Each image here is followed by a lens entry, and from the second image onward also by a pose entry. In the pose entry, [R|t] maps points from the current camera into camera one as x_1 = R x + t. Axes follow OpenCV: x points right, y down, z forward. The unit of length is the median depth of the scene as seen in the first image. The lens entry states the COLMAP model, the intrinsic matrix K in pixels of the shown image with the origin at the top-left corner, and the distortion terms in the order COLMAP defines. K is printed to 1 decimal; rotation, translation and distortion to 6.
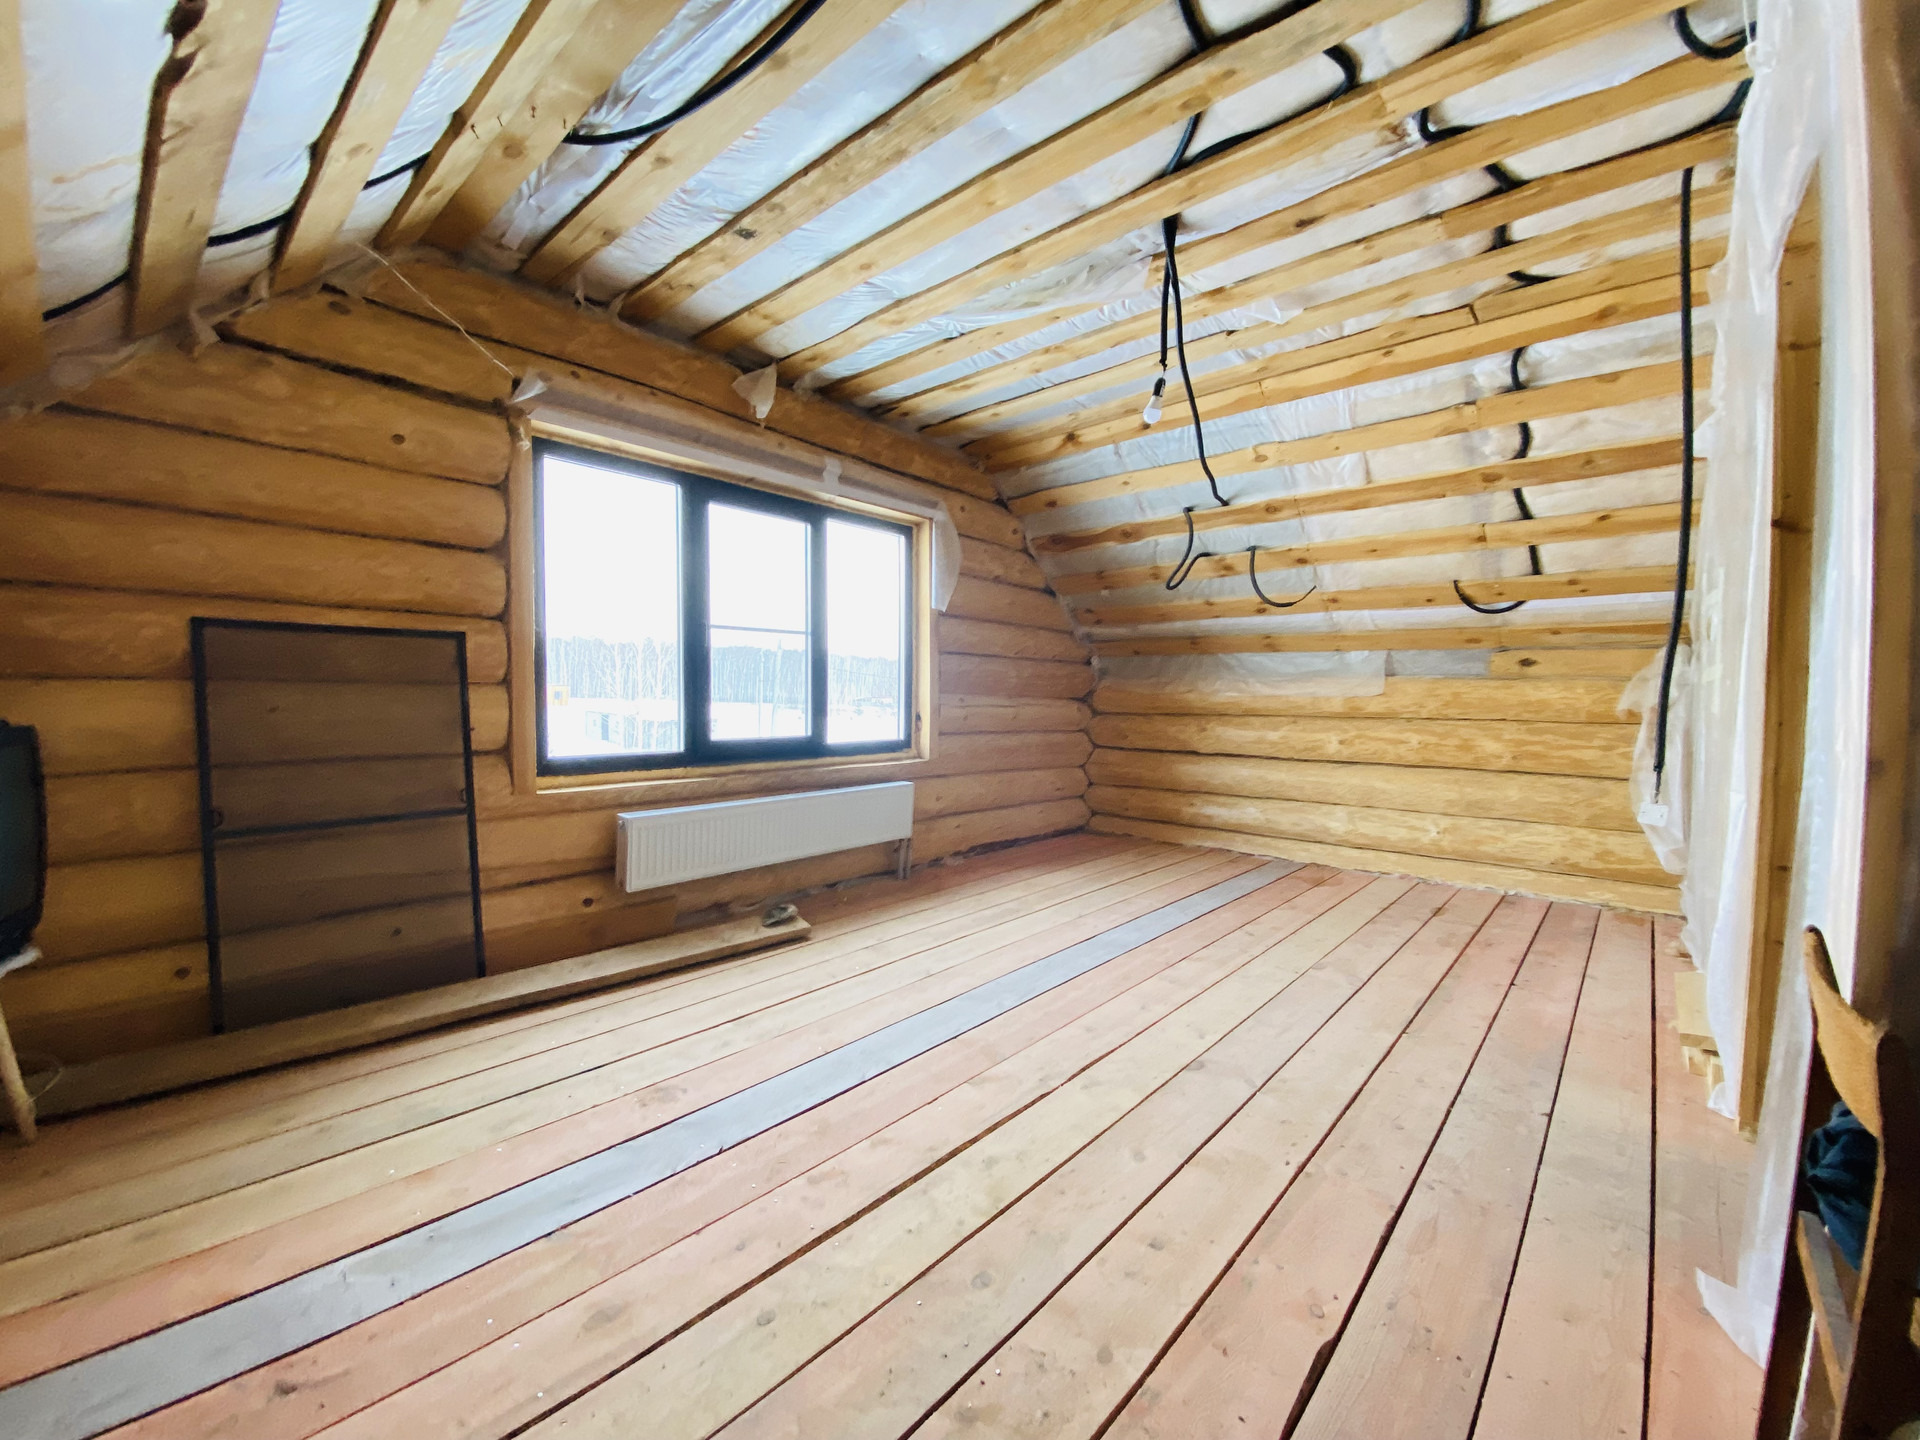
lens RADIAL K [[771.9, 0, 959.0], [0, 771.9, 716.4], [0, 0, 1]] dist [0.046984, -0.042542]
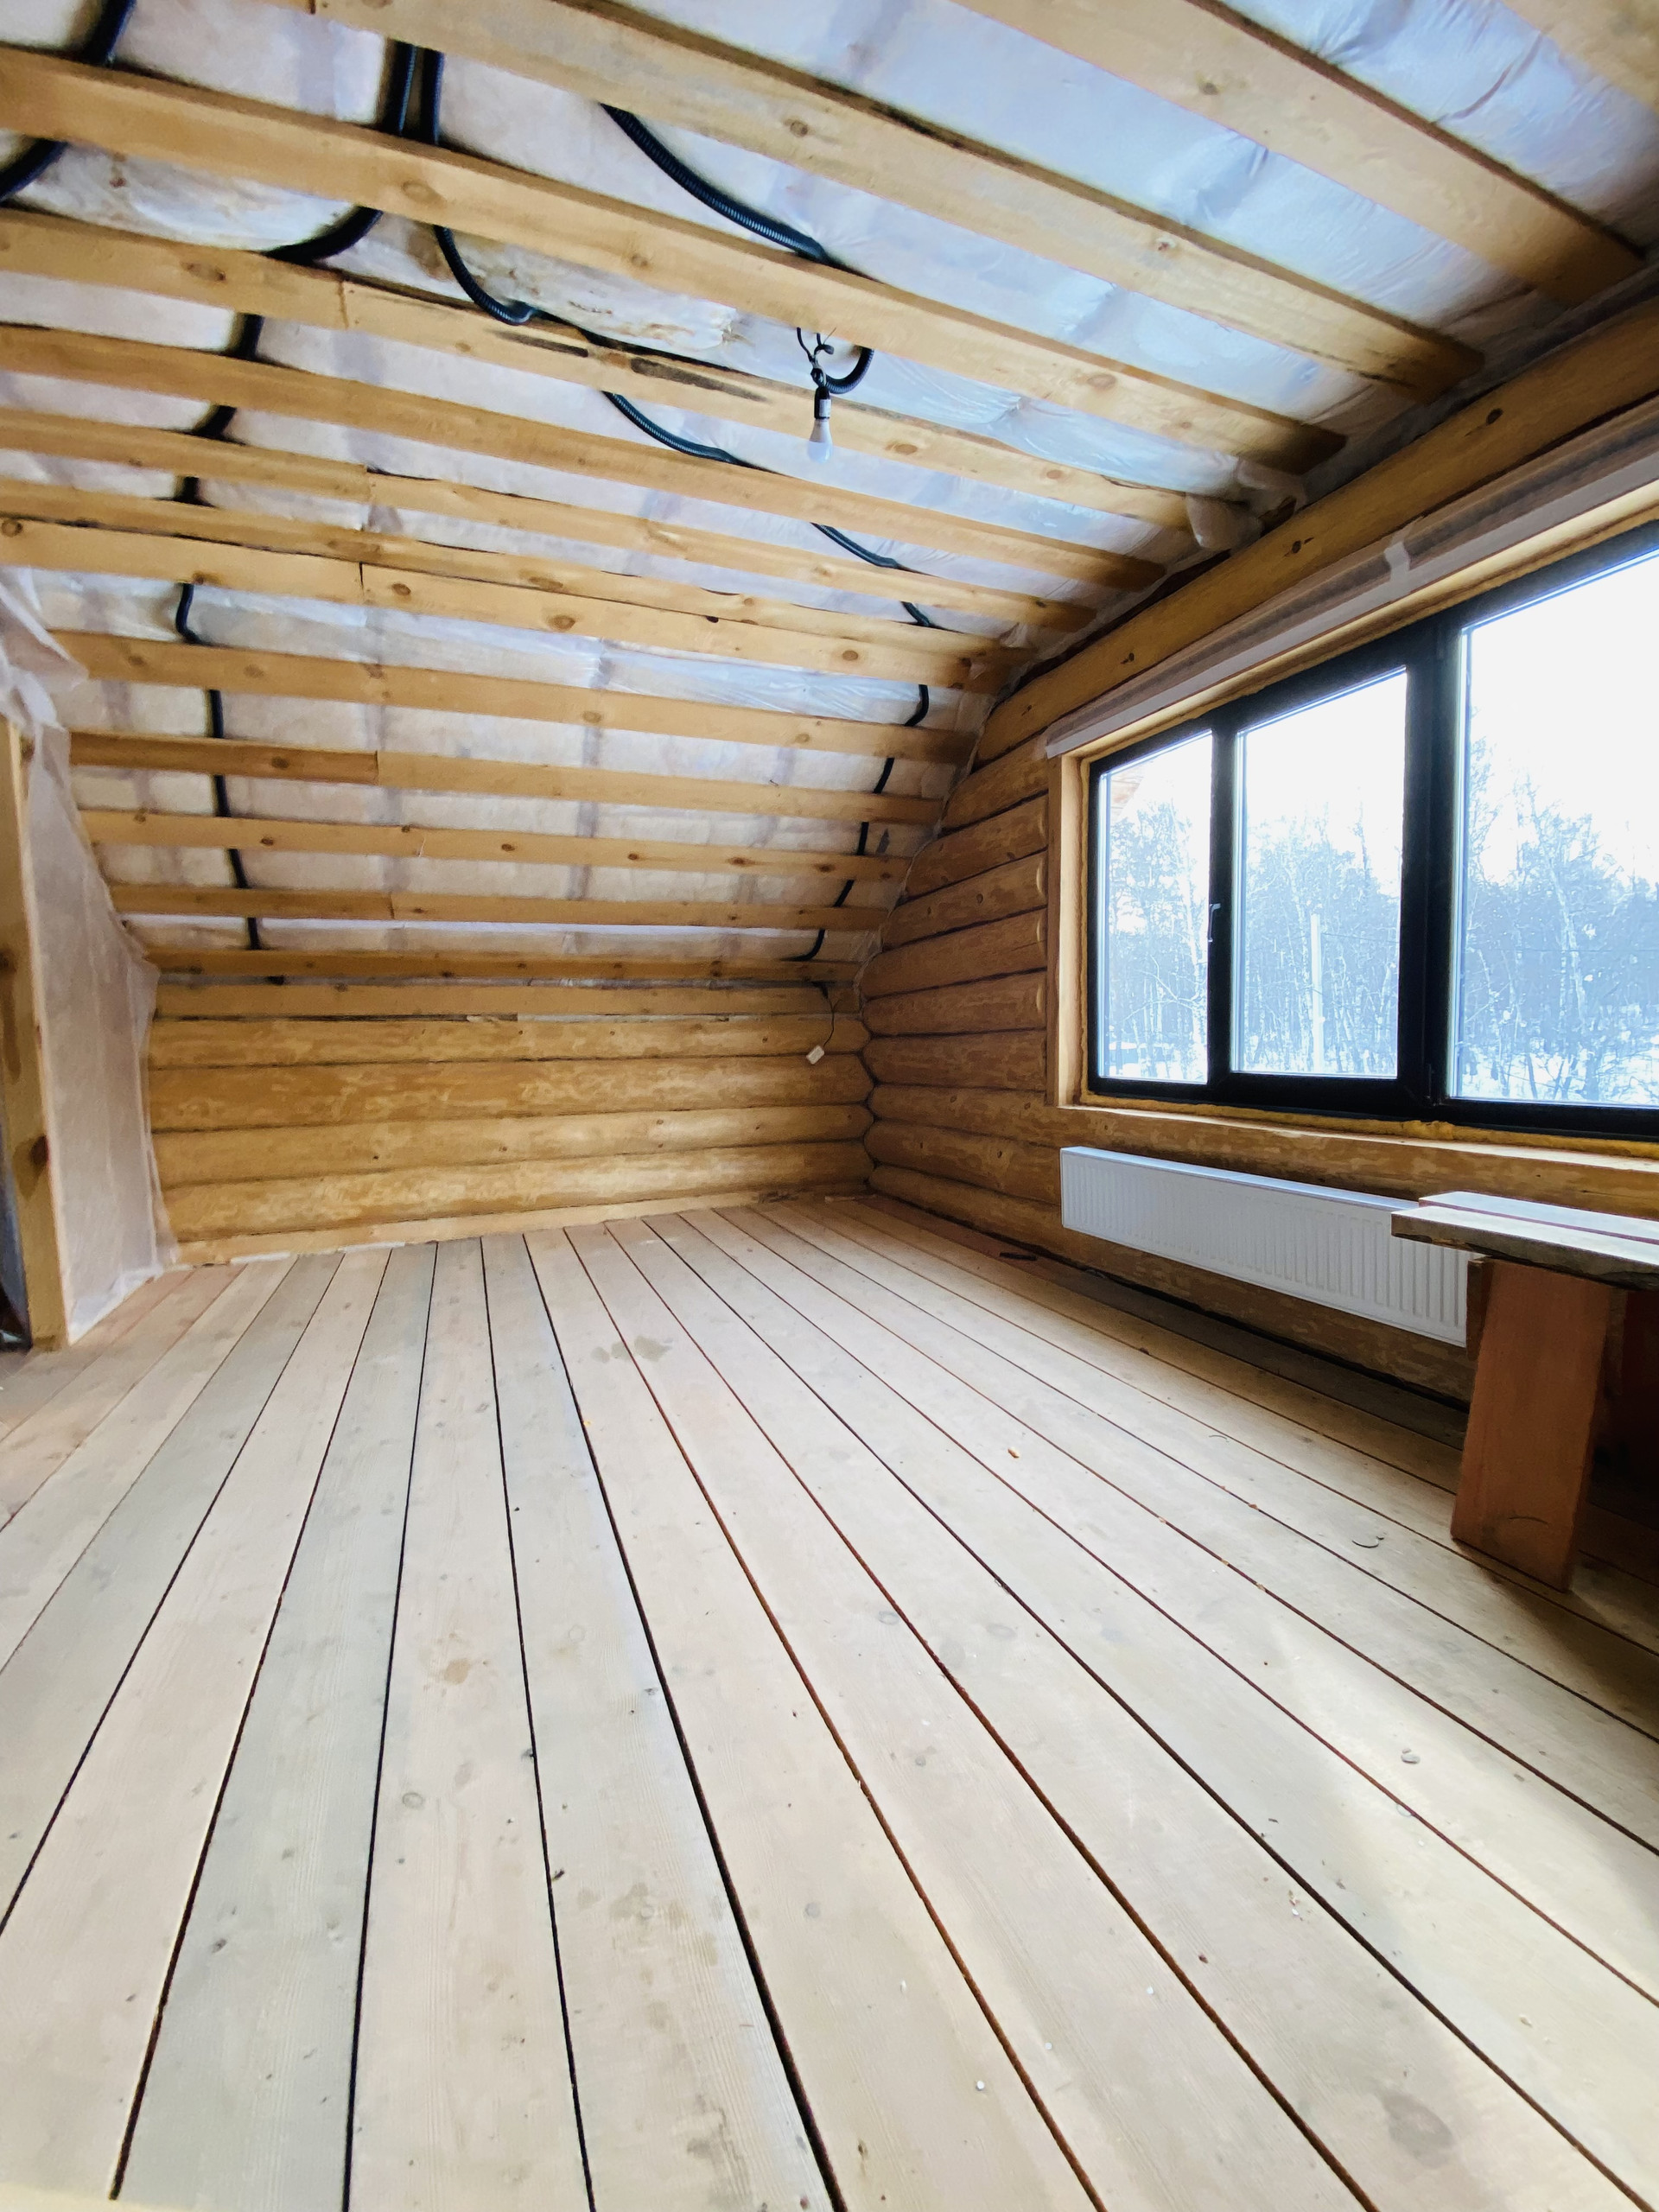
lens RADIAL K [[889.3, 0, 832.6], [0, 889.3, 1105.4], [0, 0, 1]] dist [0.046984, -0.042542]
pose [[-0.428383, 0.088404, -0.899262, 0.610363], [0.004625, 0.995404, 0.095653, -0.019776], [0.903585, 0.036817, -0.426823, 1.053441]]
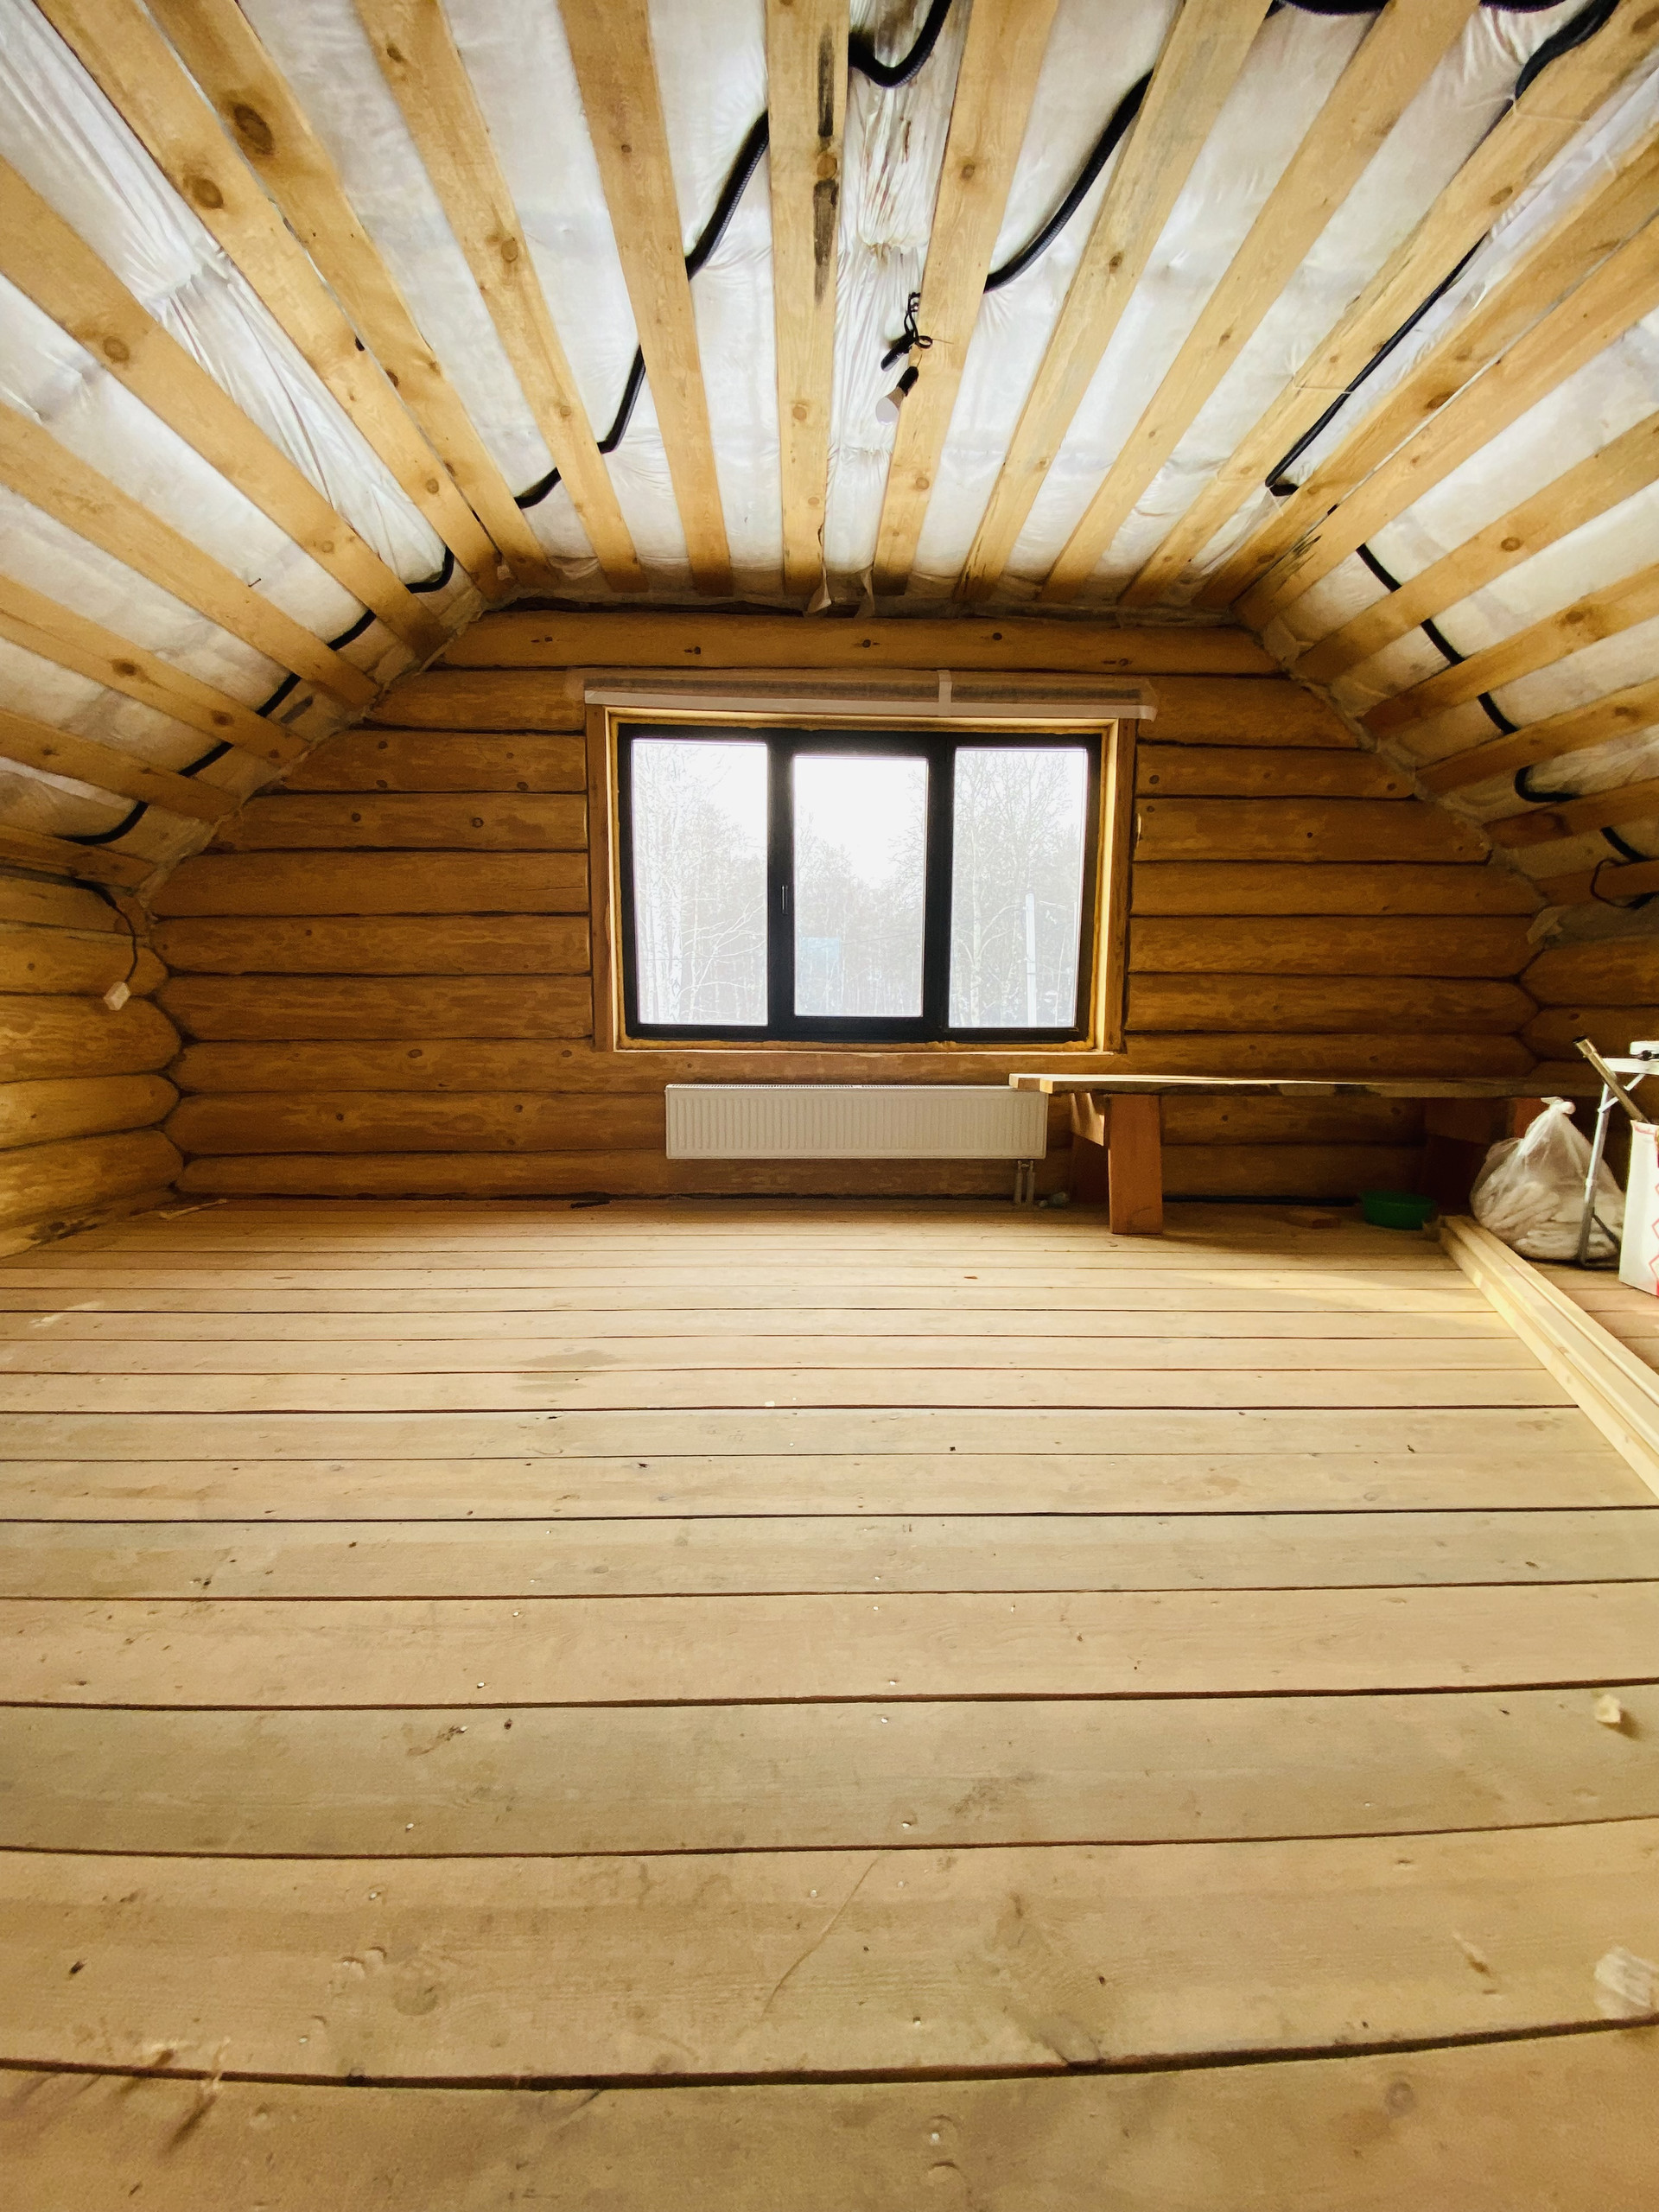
lens RADIAL K [[889.3, 0, 832.6], [0, 889.3, 1105.4], [0, 0, 1]] dist [0.046984, -0.042542]
pose [[0.700518, 0.083629, -0.708718, 0.511011], [-0.028669, 0.995606, 0.089144, 0.044797], [0.713059, -0.042129, 0.699838, 0.272165]]
